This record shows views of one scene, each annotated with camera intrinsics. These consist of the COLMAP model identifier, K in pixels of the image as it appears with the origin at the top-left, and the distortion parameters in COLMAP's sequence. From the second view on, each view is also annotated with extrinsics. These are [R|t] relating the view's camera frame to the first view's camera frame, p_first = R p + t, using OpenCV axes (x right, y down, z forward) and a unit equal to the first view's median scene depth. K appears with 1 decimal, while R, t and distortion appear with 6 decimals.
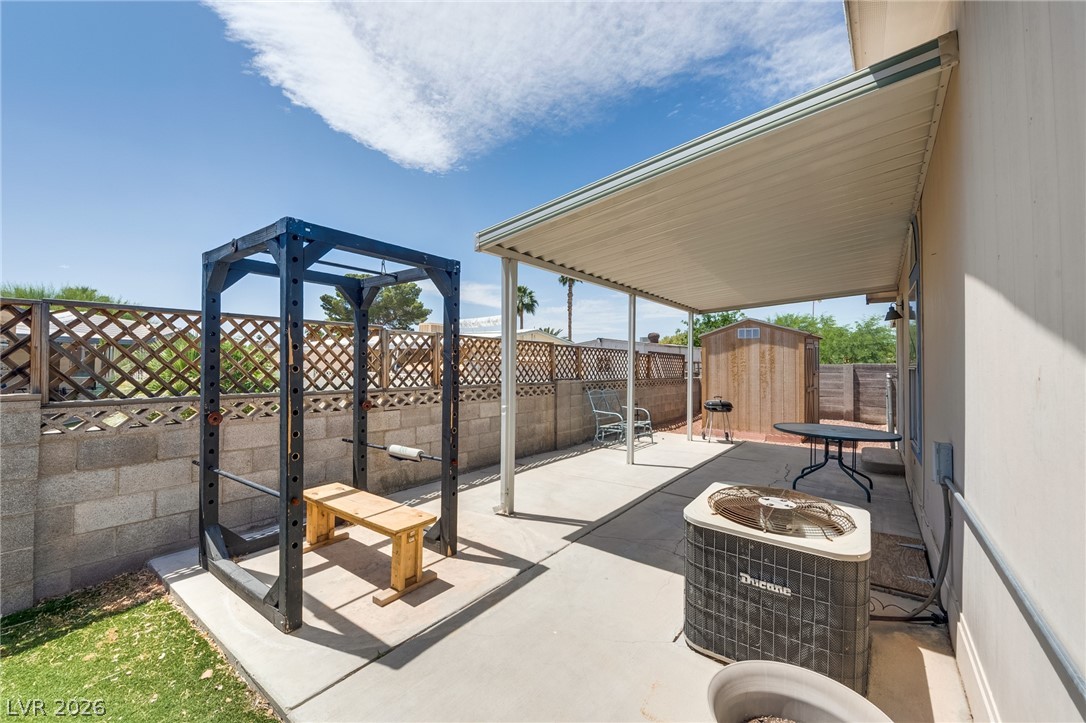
lens RADIAL K [[439.9, 0, 540.7], [0, 439.9, 347.7], [0, 0, 1]] dist [-0.001715, -0.000364]
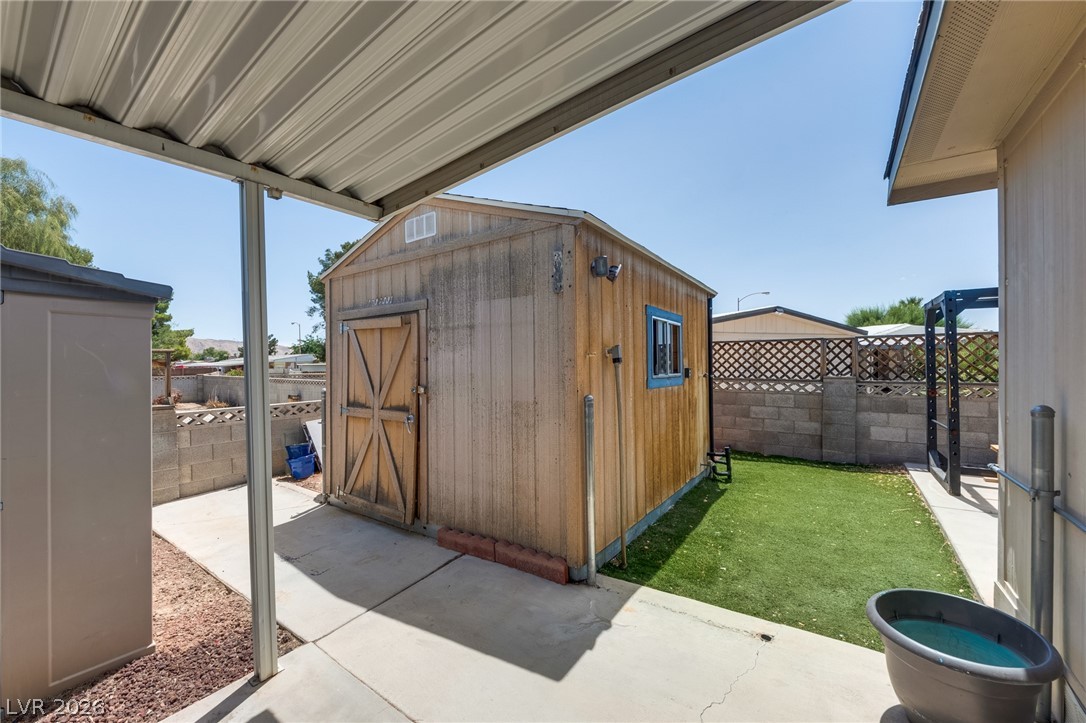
lens RADIAL K [[415.8, 0, 540.8], [0, 415.8, 370.6], [0, 0, 1]] dist [-0.001591, -0.000305]
pose [[0.029202, 0.012147, -0.999500, 0.967070], [0.043405, 0.998968, 0.013408, -0.027052], [0.998631, -0.043774, 0.028645, -0.701685]]
